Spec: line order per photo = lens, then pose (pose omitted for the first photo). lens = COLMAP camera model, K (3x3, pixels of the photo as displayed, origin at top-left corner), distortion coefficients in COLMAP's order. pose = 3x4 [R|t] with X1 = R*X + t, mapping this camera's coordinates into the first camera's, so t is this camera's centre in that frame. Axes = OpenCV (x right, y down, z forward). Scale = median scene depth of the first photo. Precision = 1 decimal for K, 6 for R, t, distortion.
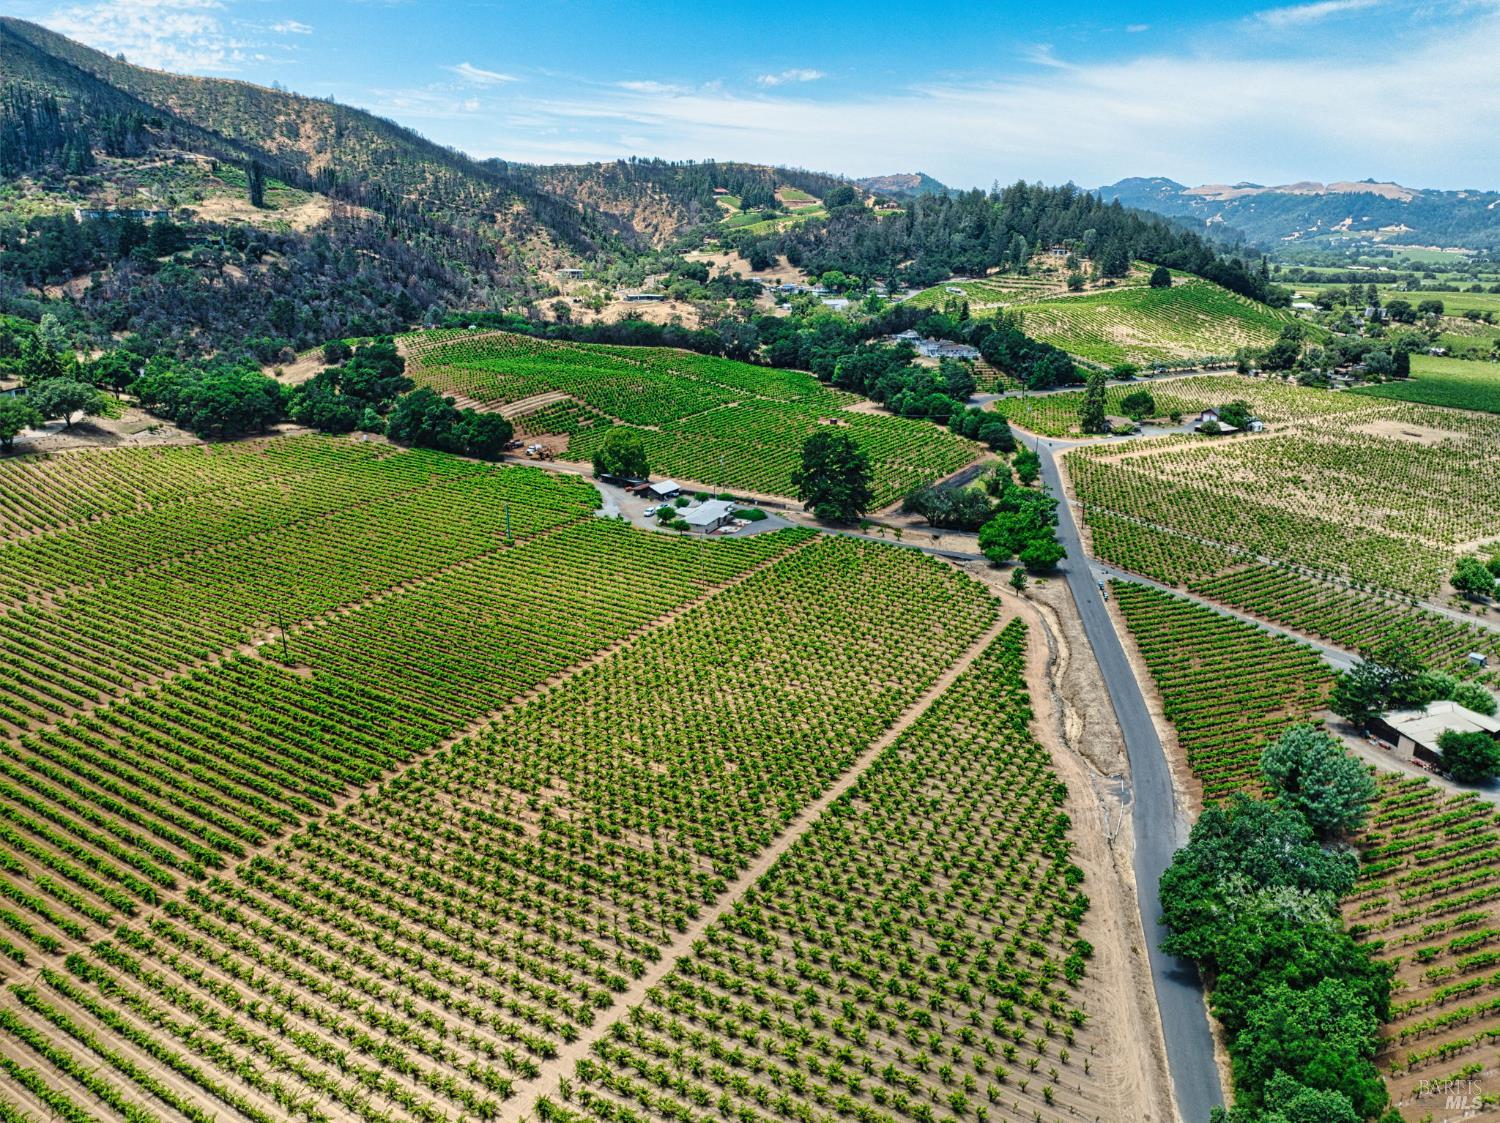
lens RADIAL K [[1057.0, 0, 751.0], [0, 1057.0, 538.3], [0, 0, 1]] dist [-0.051545, 0.030490]
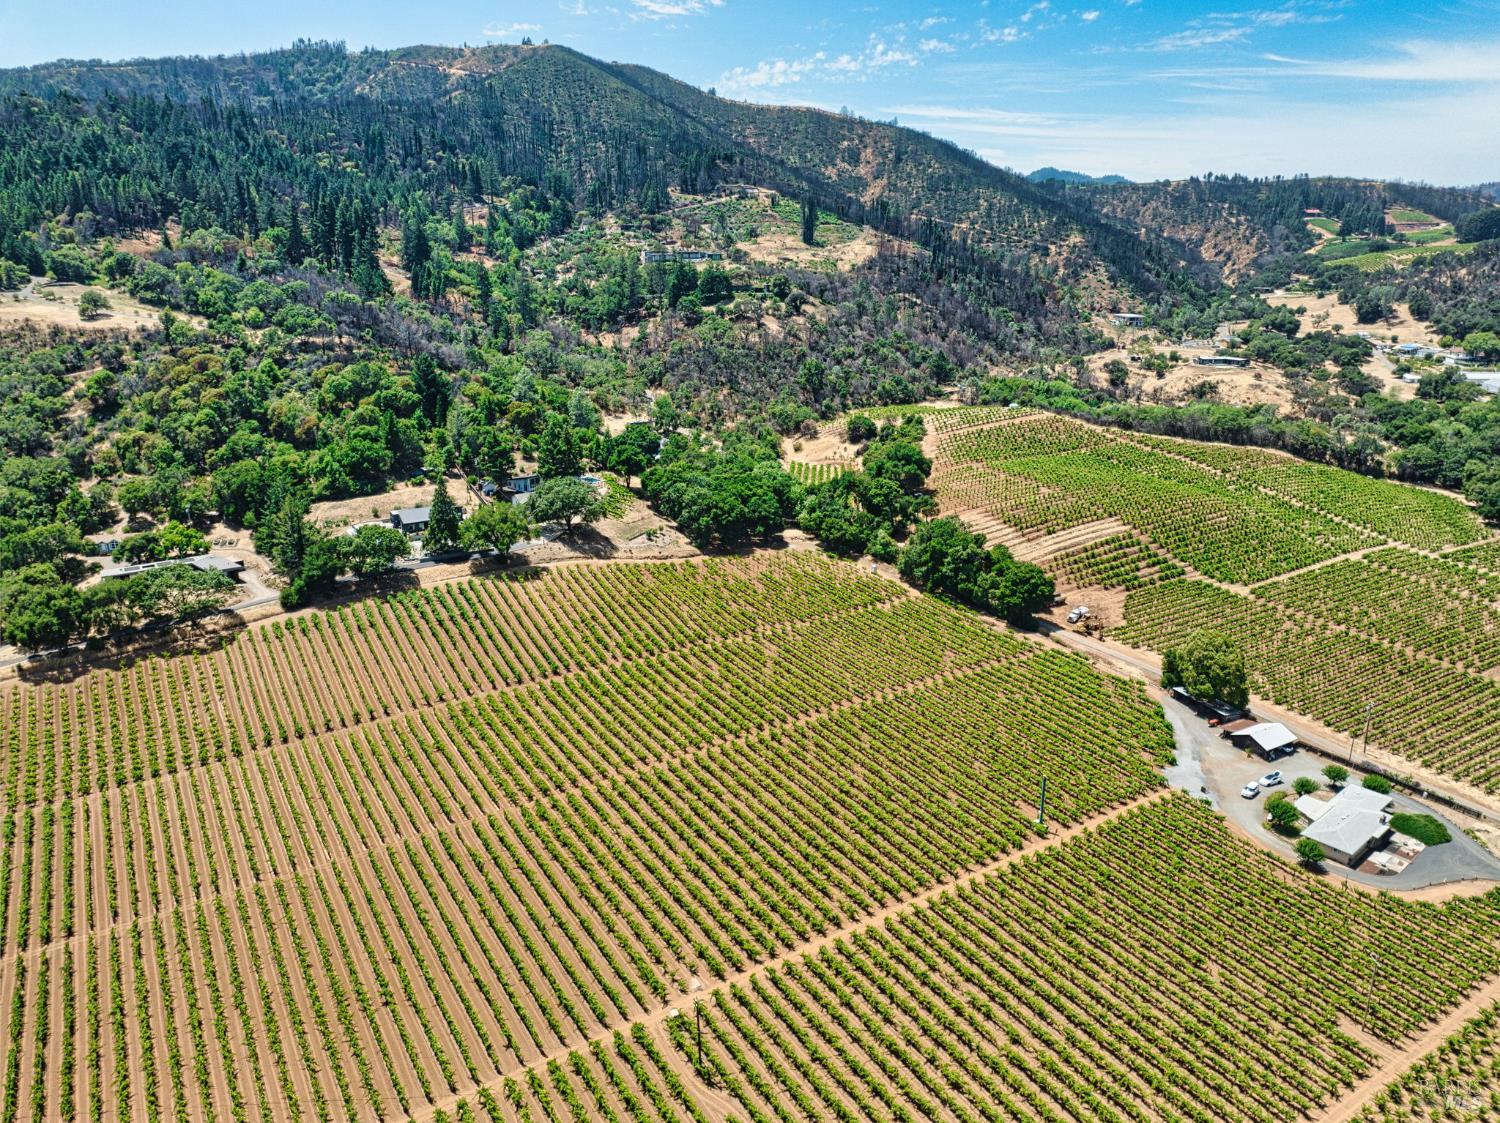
lens RADIAL K [[1055.0, 0, 772.3], [0, 1055.0, 547.6], [0, 0, 1]] dist [-0.045747, 0.028430]
pose [[0.892236, 0.126583, -0.433465, -0.041718], [-0.124814, 0.991642, 0.032670, -0.067978], [0.433978, 0.024954, 0.900578, 0.111657]]
